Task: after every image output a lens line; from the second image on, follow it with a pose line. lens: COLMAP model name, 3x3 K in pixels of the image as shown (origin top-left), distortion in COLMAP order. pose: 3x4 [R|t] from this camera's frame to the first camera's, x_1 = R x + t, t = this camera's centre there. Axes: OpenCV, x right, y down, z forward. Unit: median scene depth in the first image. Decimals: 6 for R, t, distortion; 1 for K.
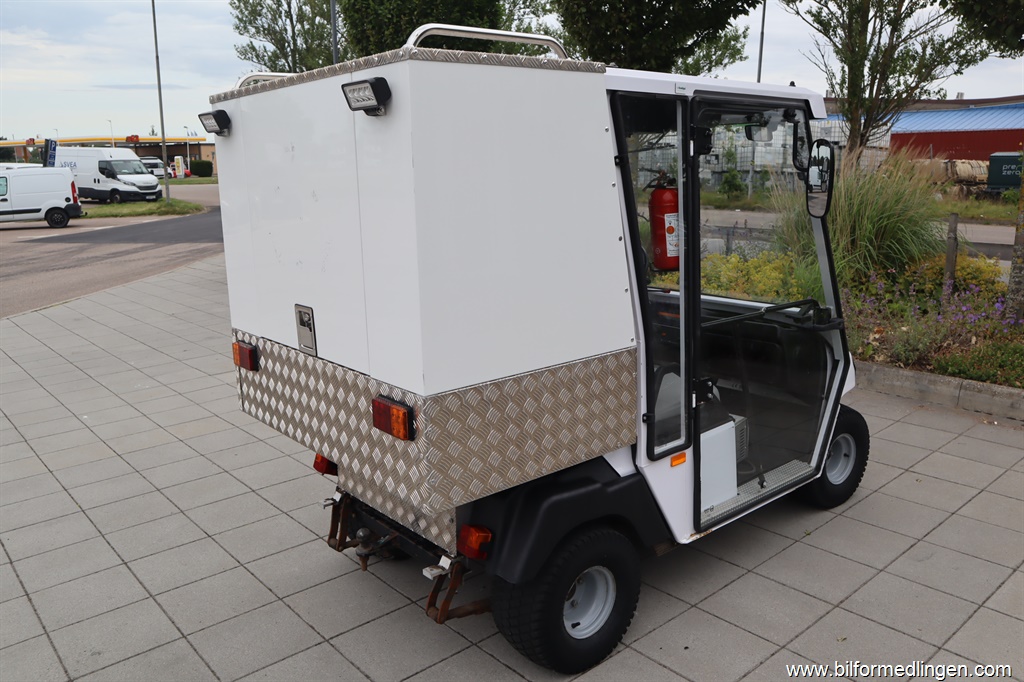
lens RADIAL K [[800.3, 0, 512.0], [0, 800.3, 341.0], [0, 0, 1]] dist [-0.105592, 0.091884]
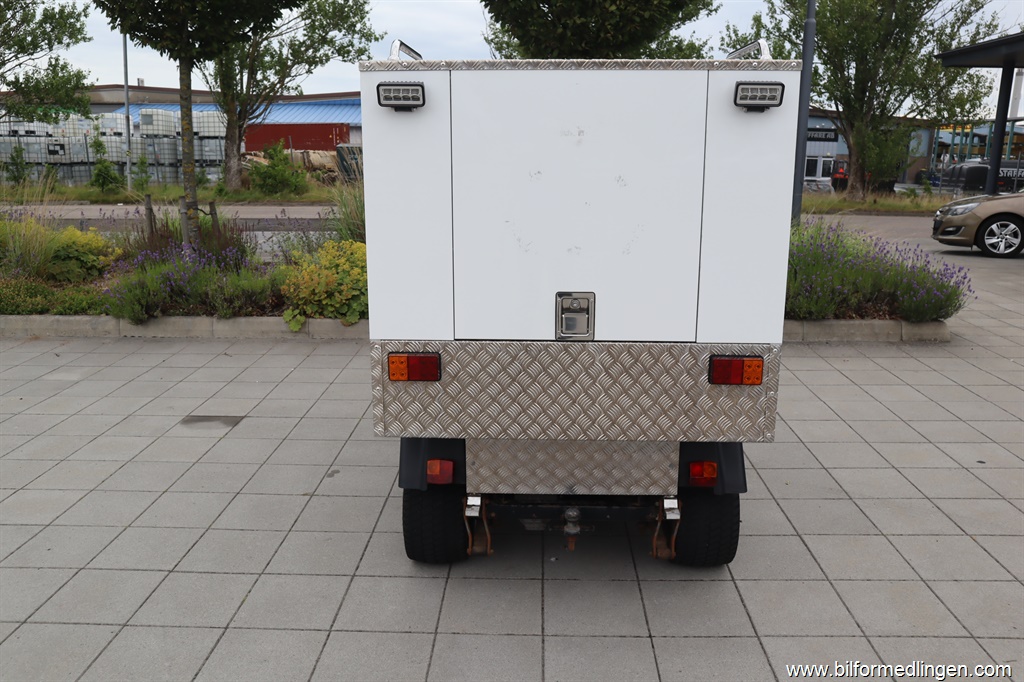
lens RADIAL K [[800.3, 0, 512.0], [0, 800.3, 341.0], [0, 0, 1]] dist [-0.105592, 0.091884]
pose [[0.681615, -0.150123, 0.716146, -0.081722], [0.141740, 0.987278, 0.072054, -0.005355], [-0.717852, 0.052393, 0.694222, 0.028650]]
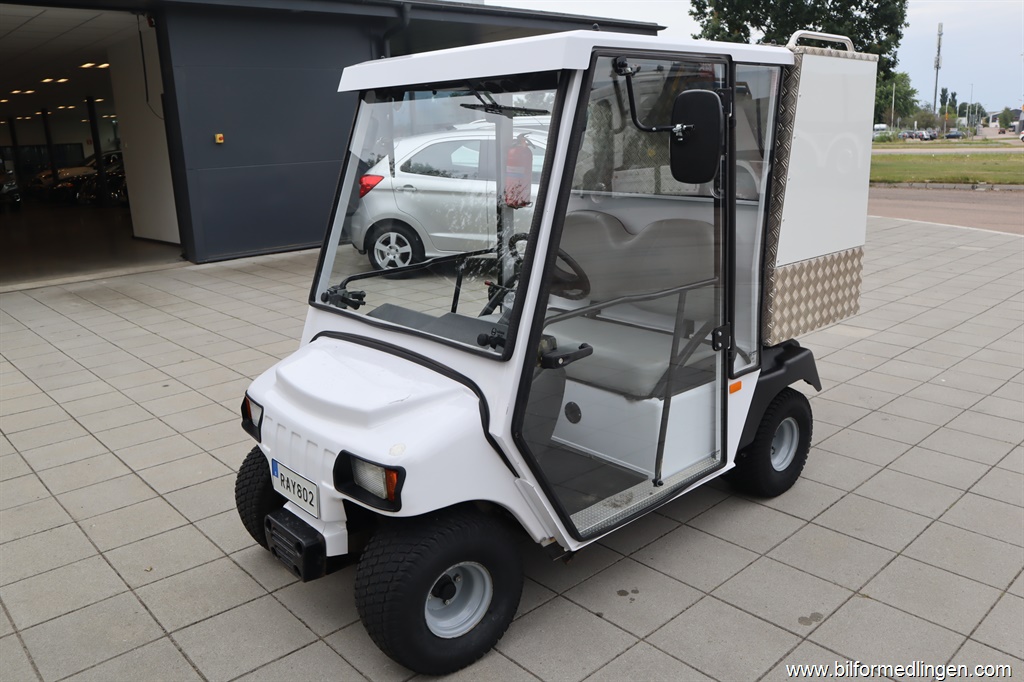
lens RADIAL K [[800.3, 0, 512.0], [0, 800.3, 341.0], [0, 0, 1]] dist [-0.105592, 0.091884]
pose [[-0.998241, 0.058201, -0.011265, 0.020842], [0.046689, 0.888964, 0.455590, -0.044735], [0.036530, 0.454263, -0.890118, 0.203396]]
